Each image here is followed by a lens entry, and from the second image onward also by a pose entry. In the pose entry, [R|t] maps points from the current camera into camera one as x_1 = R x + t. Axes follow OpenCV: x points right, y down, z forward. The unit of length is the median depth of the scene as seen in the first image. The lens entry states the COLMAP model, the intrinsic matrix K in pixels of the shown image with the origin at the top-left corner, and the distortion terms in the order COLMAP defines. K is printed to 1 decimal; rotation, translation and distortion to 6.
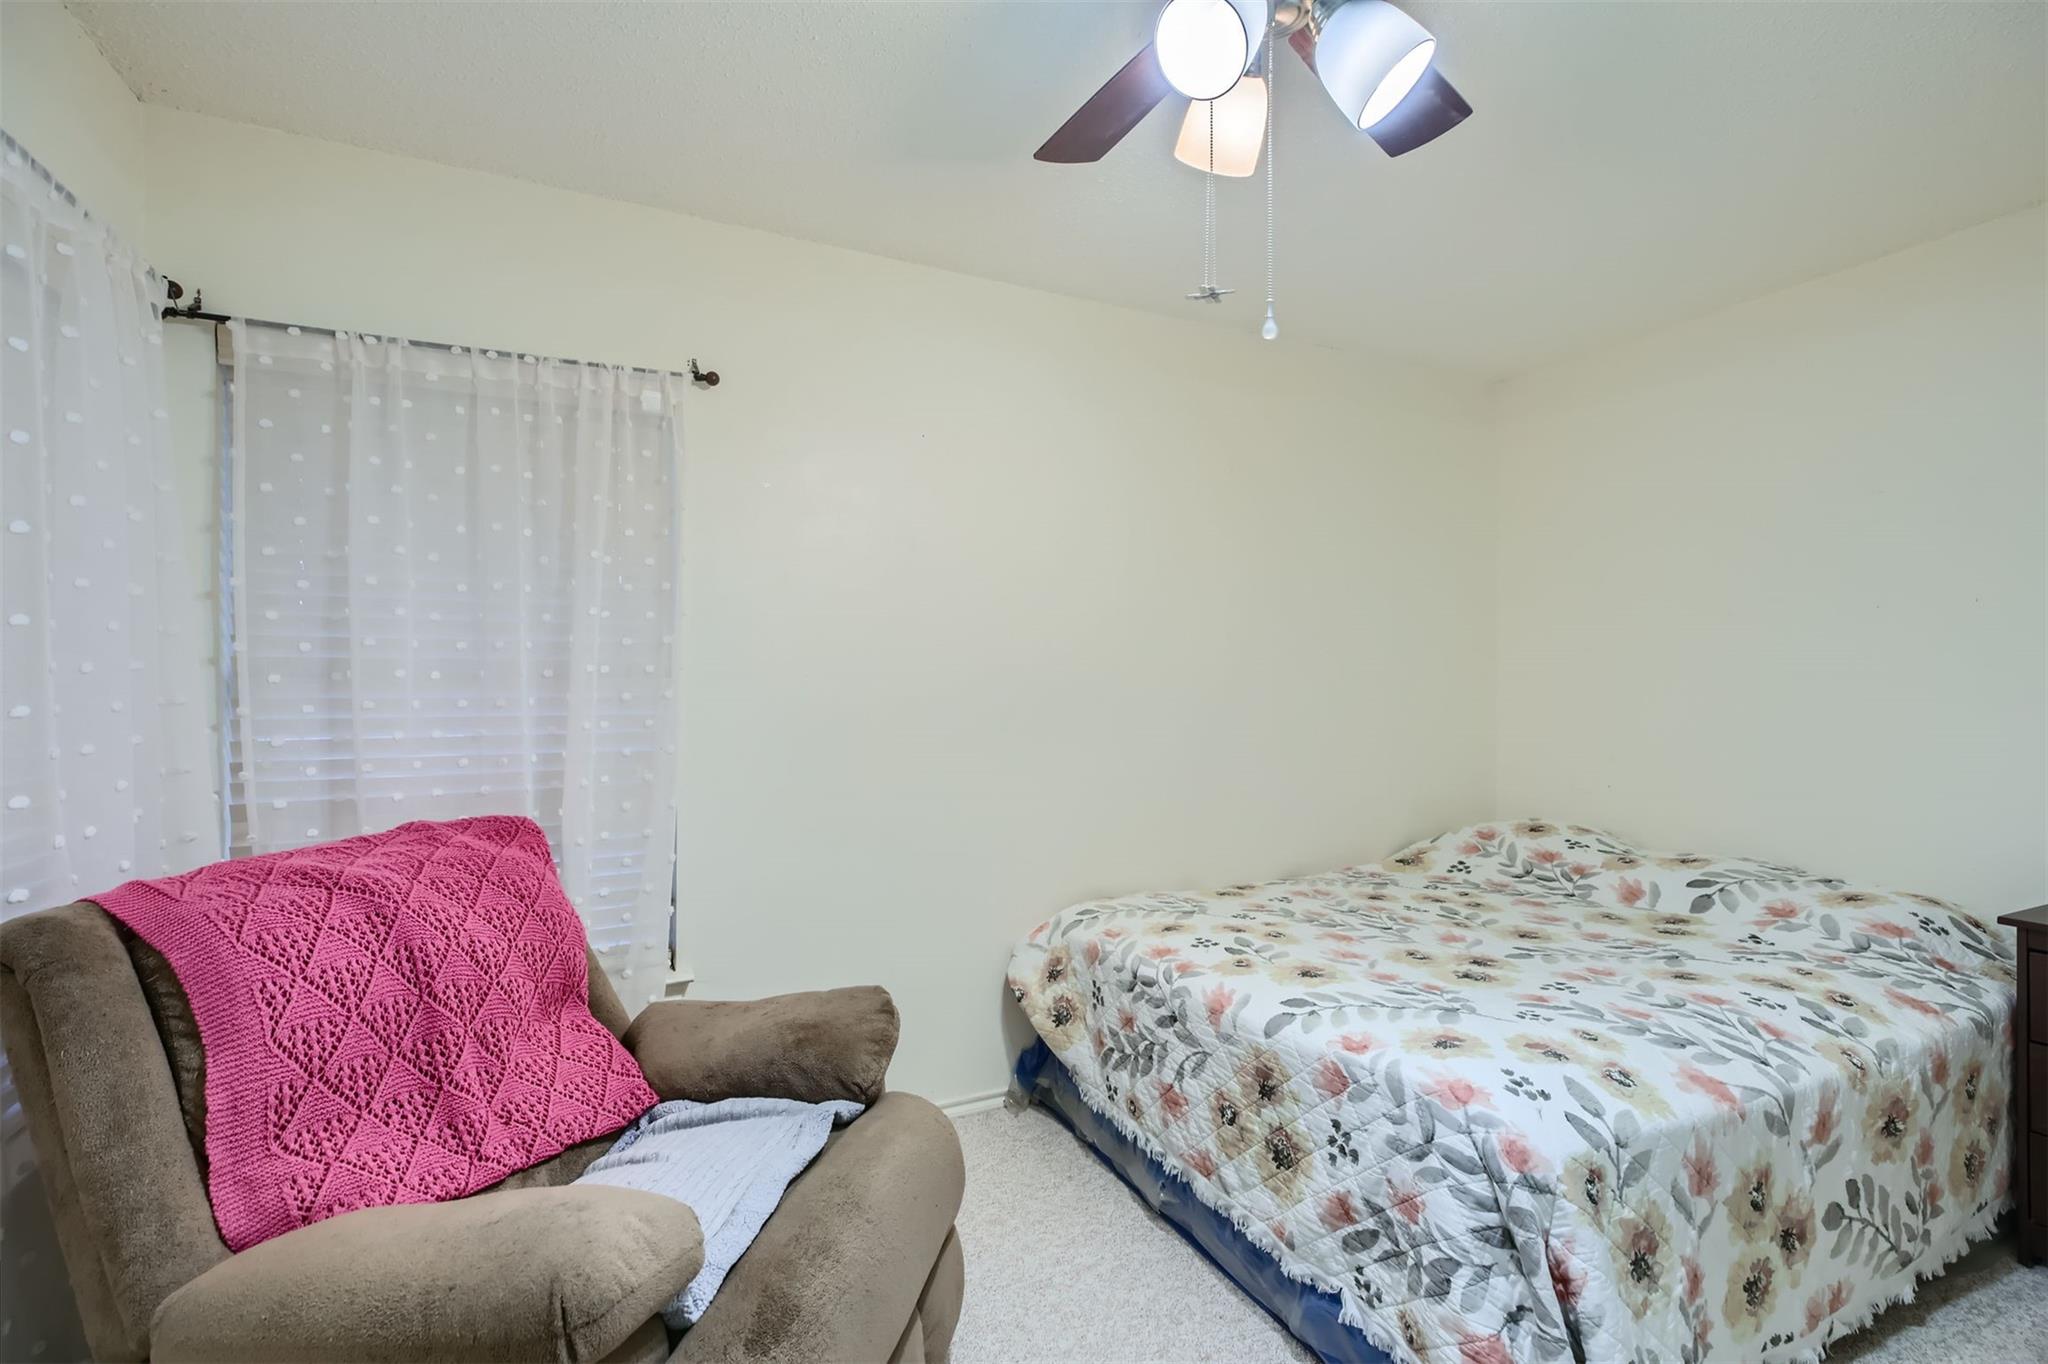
lens RADIAL K [[929.0, 0, 1015.5], [0, 929.0, 679.8], [0, 0, 1]] dist [0.009505, 0.000827]
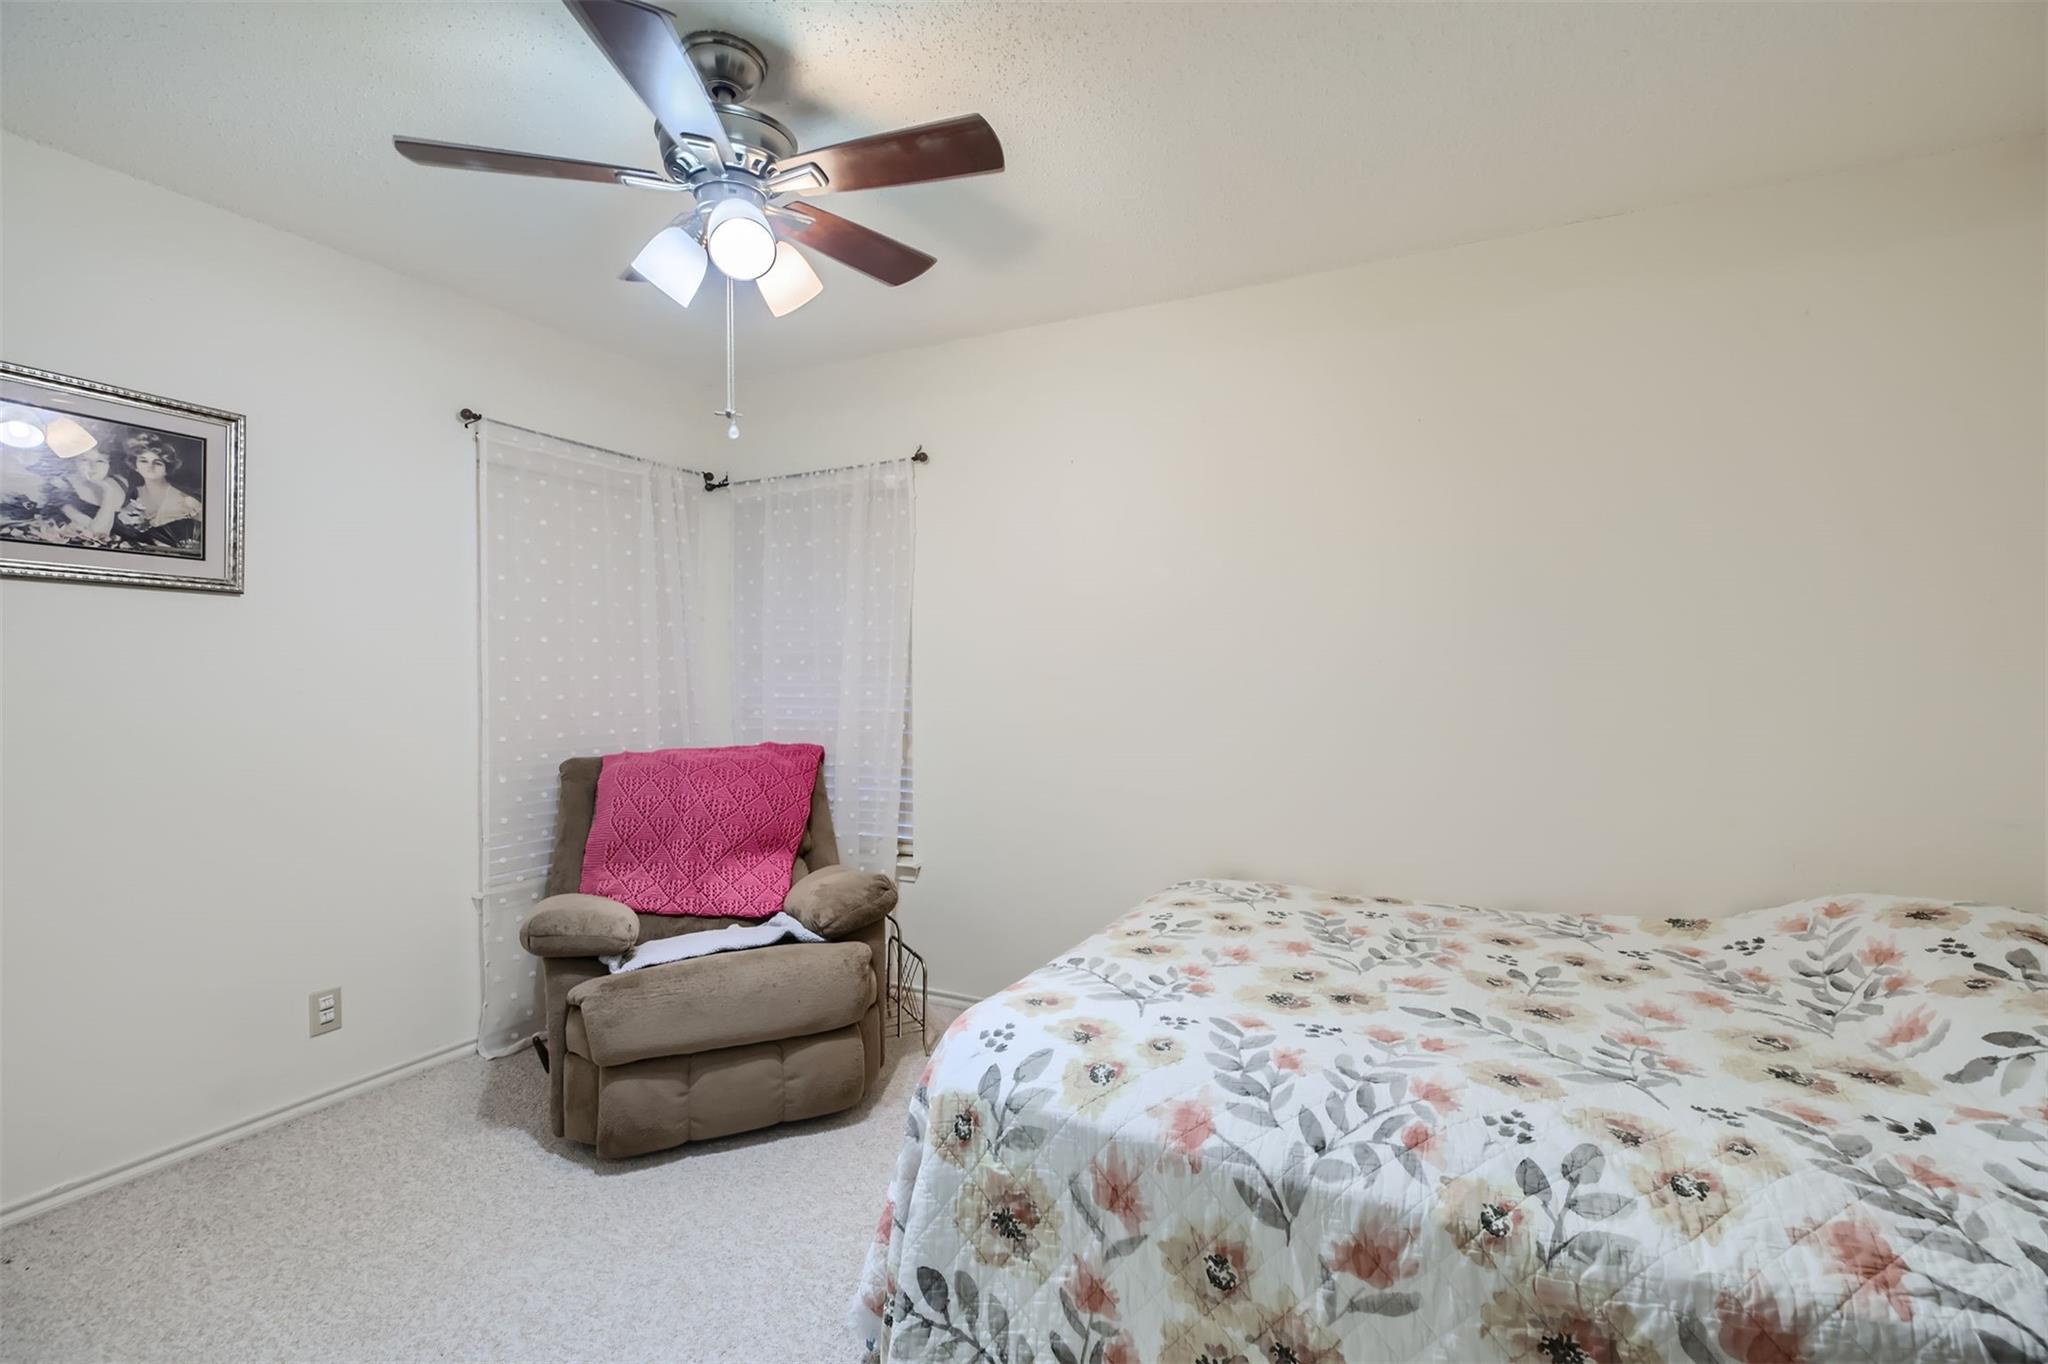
lens RADIAL K [[929.0, 0, 1006.9], [0, 929.0, 682.0], [0, 0, 1]] dist [0.009505, 0.000827]
pose [[0.599684, 0.013758, -0.800119, 1.198974], [0.000740, 0.999842, 0.017747, 0.001603], [0.800237, -0.011235, 0.599579, 0.306867]]
